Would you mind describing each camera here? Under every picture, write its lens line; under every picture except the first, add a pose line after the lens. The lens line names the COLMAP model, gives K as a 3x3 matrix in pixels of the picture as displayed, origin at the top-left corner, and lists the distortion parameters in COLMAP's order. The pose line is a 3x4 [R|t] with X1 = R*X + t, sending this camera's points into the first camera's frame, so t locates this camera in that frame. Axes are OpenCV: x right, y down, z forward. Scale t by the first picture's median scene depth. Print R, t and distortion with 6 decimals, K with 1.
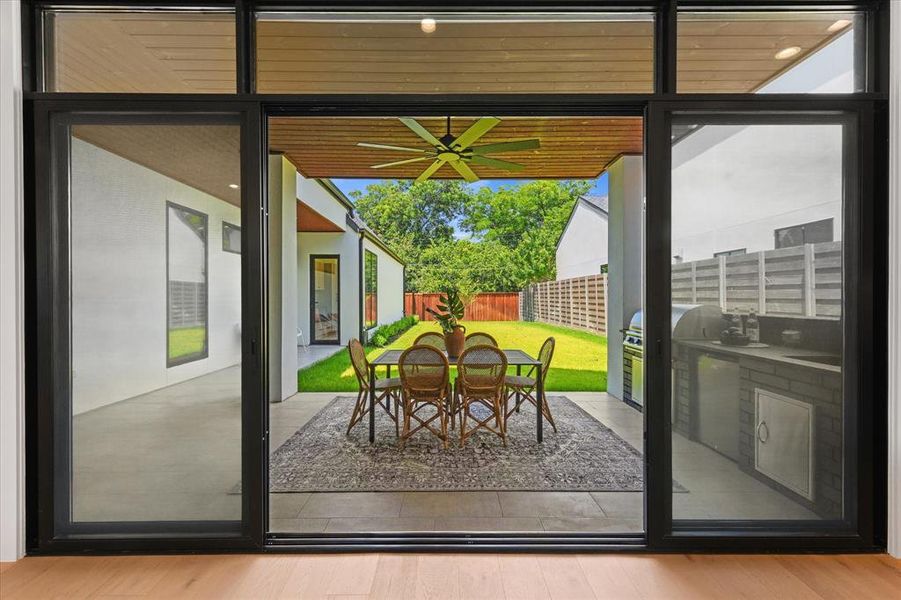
lens RADIAL K [[372.6, 0, 450.0], [0, 372.6, 299.3], [0, 0, 1]] dist [0.011827, -0.000099]
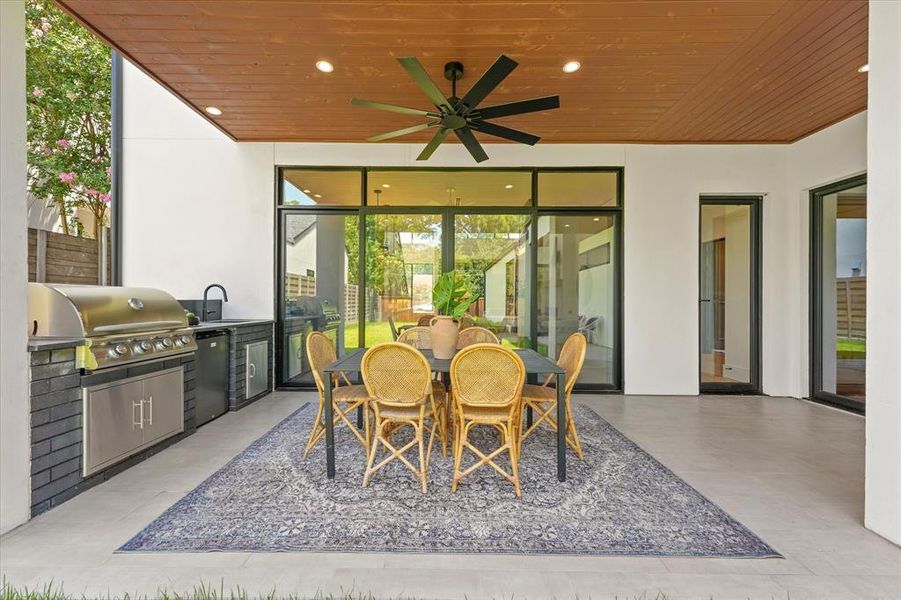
lens RADIAL K [[372.6, 0, 450.0], [0, 372.6, 299.3], [0, 0, 1]] dist [0.011827, -0.000099]
pose [[-0.999969, -0.001836, 0.007658, -0.002147], [-0.001776, 0.999967, 0.007953, 0.026851], [-0.007672, 0.007939, -0.999939, 1.858340]]
